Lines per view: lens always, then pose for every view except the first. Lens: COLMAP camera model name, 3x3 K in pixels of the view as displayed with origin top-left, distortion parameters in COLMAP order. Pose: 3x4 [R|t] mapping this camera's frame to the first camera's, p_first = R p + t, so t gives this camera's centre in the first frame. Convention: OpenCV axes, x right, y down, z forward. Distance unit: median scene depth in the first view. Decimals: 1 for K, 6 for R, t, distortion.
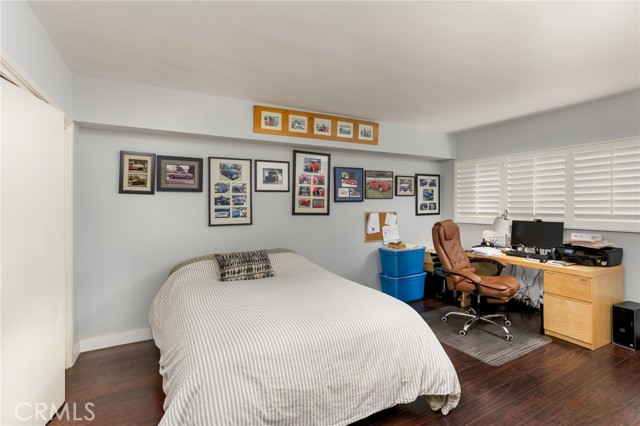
lens RADIAL K [[310.2, 0, 318.1], [0, 310.2, 211.7], [0, 0, 1]] dist [-0.016568, 0.009990]
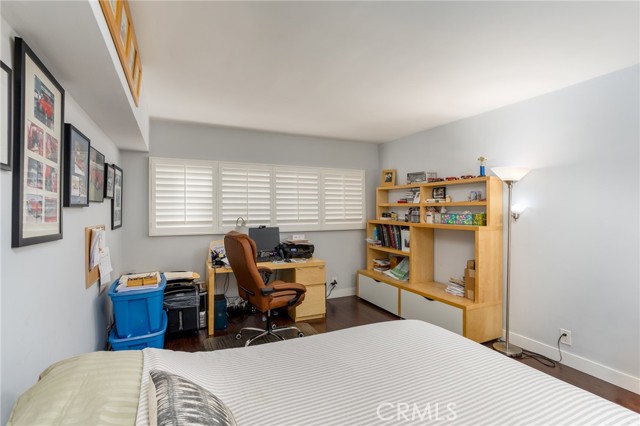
lens RADIAL K [[310.2, 0, 319.7], [0, 310.2, 211.0], [0, 0, 1]] dist [-0.016568, 0.009990]
pose [[0.069664, 0.004206, 0.997562, -0.399547], [0.025385, 0.999660, -0.005988, -0.016750], [-0.997247, 0.025740, 0.069533, 0.743875]]
